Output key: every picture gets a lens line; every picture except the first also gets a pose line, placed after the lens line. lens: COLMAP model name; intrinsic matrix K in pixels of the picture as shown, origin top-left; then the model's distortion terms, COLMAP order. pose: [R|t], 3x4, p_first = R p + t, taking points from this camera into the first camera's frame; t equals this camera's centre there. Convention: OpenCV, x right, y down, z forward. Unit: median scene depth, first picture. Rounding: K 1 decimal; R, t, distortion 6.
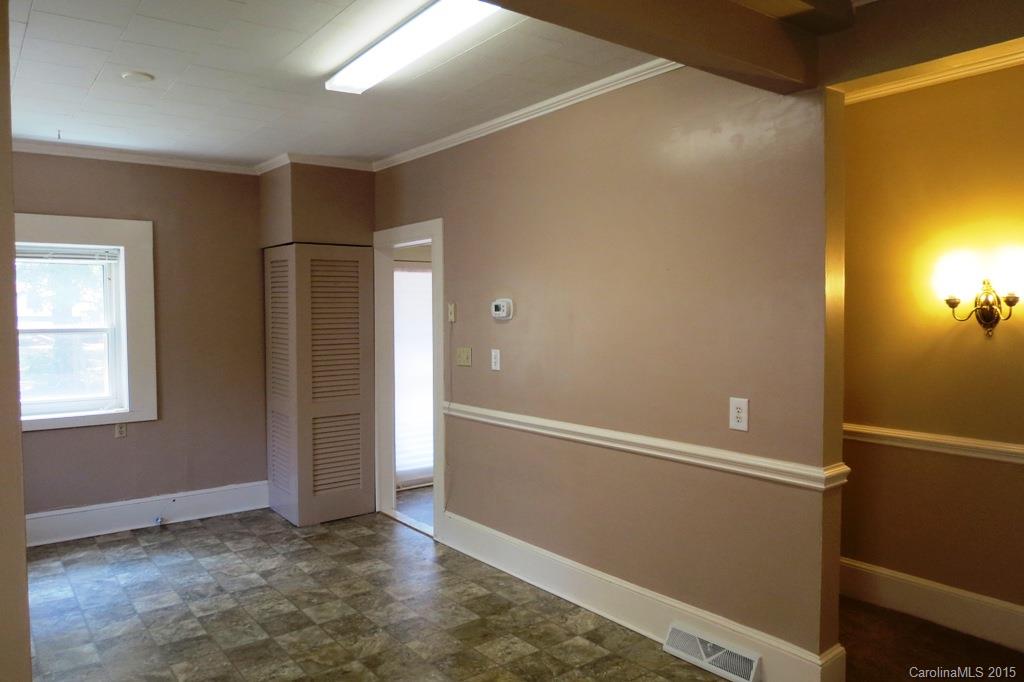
lens RADIAL K [[722.2, 0, 509.2], [0, 722.2, 338.9], [0, 0, 1]] dist [-0.036822, 0.023570]
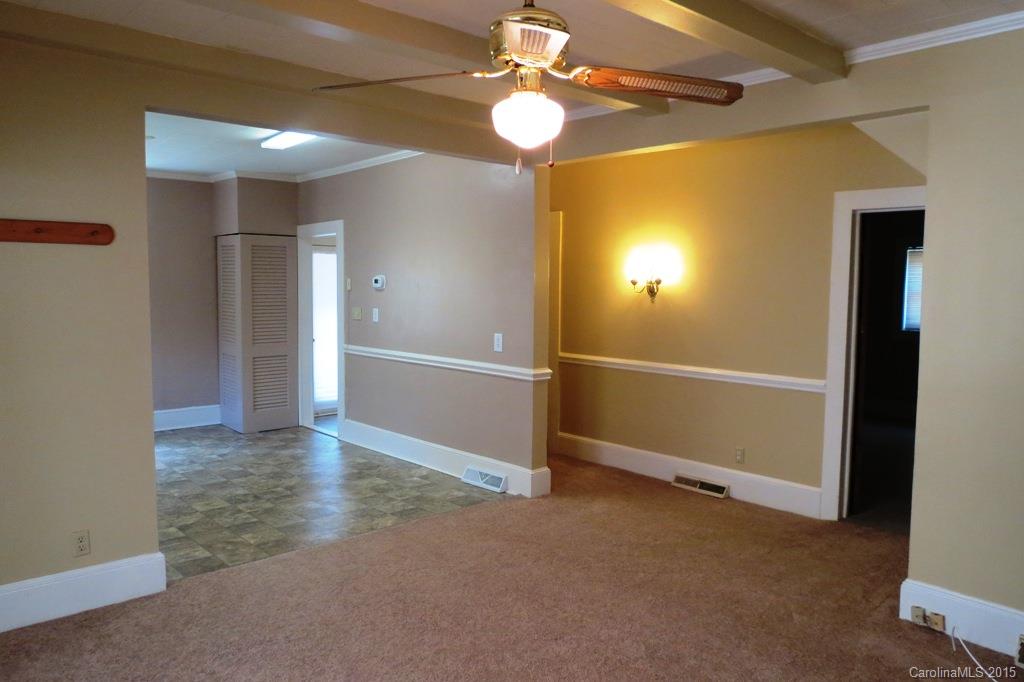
lens RADIAL K [[722.2, 0, 509.2], [0, 722.2, 338.9], [0, 0, 1]] dist [-0.036822, 0.023570]
pose [[0.996815, 0.007633, 0.079384, 0.141744], [-0.010438, 0.999334, 0.034971, 0.022463], [-0.079065, -0.035688, 0.996230, -0.544339]]
